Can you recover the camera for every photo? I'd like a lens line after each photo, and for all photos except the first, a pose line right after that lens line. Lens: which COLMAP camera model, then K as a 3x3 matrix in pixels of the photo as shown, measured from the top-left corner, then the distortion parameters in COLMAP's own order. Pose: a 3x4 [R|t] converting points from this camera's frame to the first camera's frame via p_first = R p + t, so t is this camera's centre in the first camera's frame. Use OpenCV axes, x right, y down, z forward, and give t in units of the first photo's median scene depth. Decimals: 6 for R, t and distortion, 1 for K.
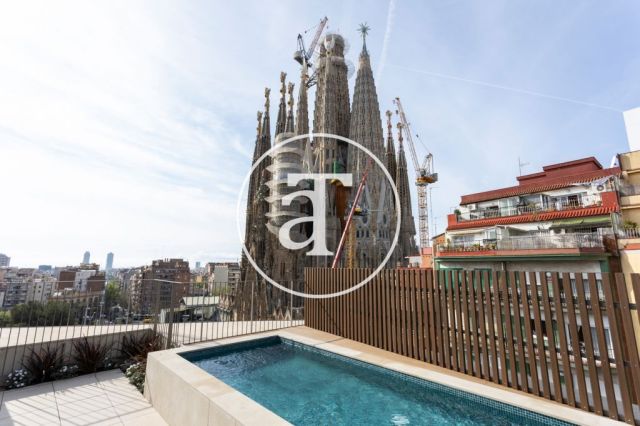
lens RADIAL K [[308.1, 0, 324.5], [0, 308.1, 207.0], [0, 0, 1]] dist [0.002953, 0.002139]
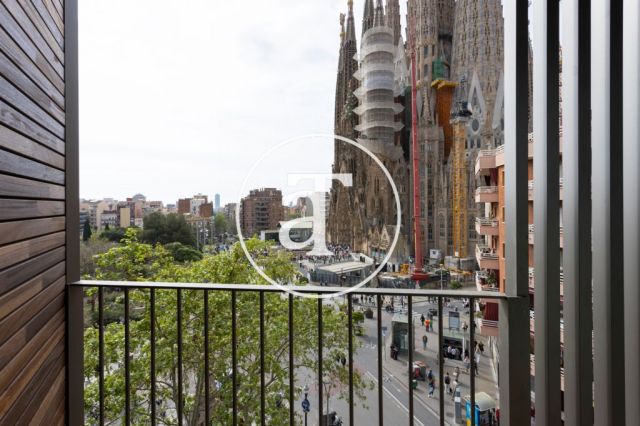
lens RADIAL K [[308.1, 0, 322.8], [0, 308.1, 206.3], [0, 0, 1]] dist [0.002953, 0.002139]
pose [[0.962234, -0.008345, -0.272094, -0.033525], [0.058906, 0.982231, 0.178191, 0.070476], [0.265772, -0.187490, 0.945628, 0.066065]]
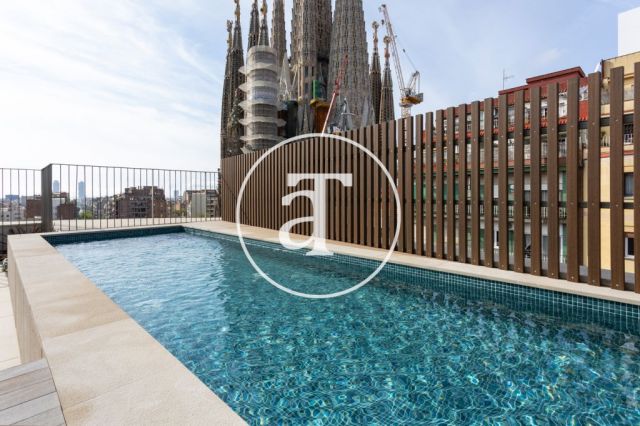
lens RADIAL K [[318.8, 0, 319.9], [0, 318.8, 191.0], [0, 0, 1]] dist [0.008704, -0.000426]
pose [[0.999324, -0.007515, 0.035987, 0.012525], [0.000959, 0.983879, 0.178833, 0.007471], [-0.036751, -0.178678, 0.983221, 0.003677]]
